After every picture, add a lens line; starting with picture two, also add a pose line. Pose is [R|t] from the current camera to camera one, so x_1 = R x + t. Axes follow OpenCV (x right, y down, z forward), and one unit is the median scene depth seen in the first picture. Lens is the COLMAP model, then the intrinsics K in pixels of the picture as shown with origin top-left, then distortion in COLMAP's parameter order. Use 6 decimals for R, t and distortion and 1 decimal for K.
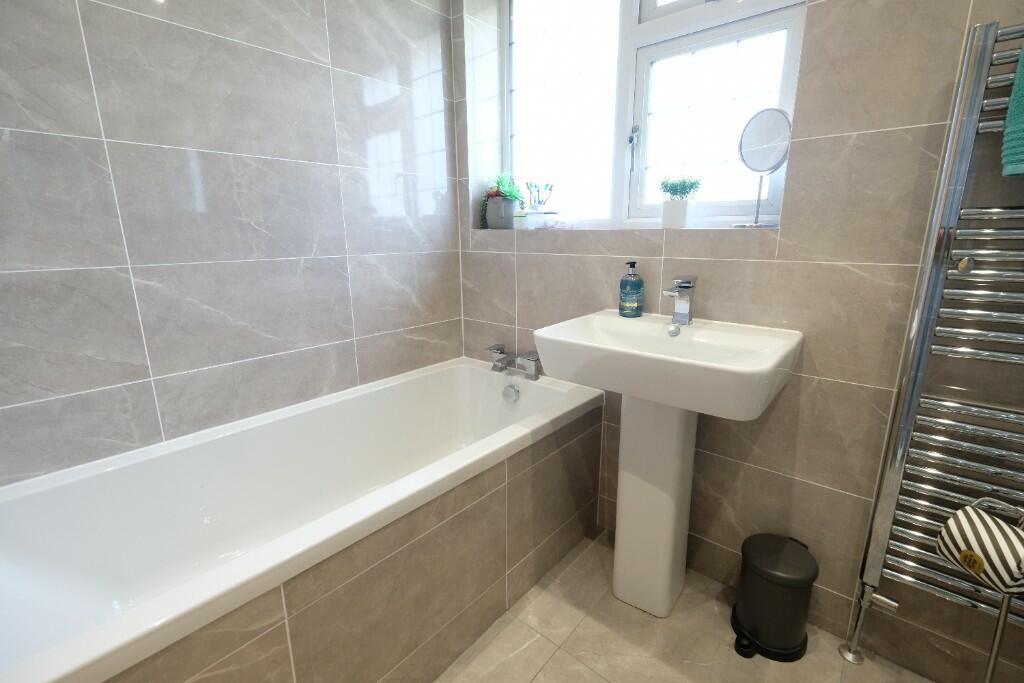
lens RADIAL K [[444.5, 0, 510.4], [0, 444.5, 337.6], [0, 0, 1]] dist [-0.004259, 0.000018]
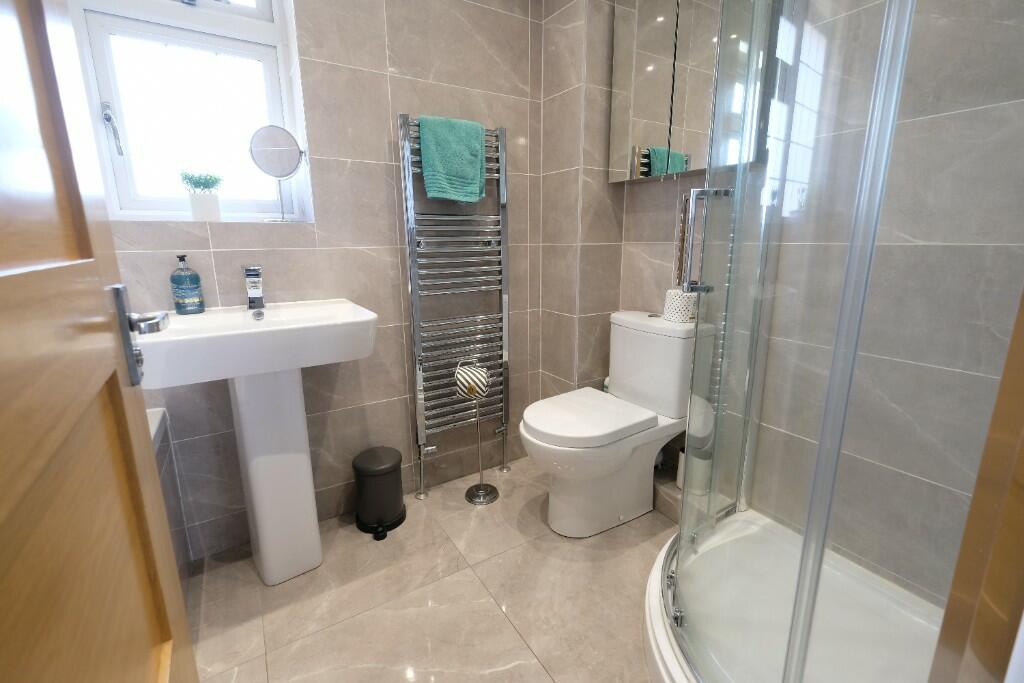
lens RADIAL K [[444.5, 0, 513.3], [0, 444.5, 340.4], [0, 0, 1]] dist [-0.004259, 0.000018]
pose [[0.300324, -0.206113, 0.931302, -0.451939], [0.222333, 0.964606, 0.141787, 0.027604], [-0.927563, 0.164477, 0.335520, 0.068005]]
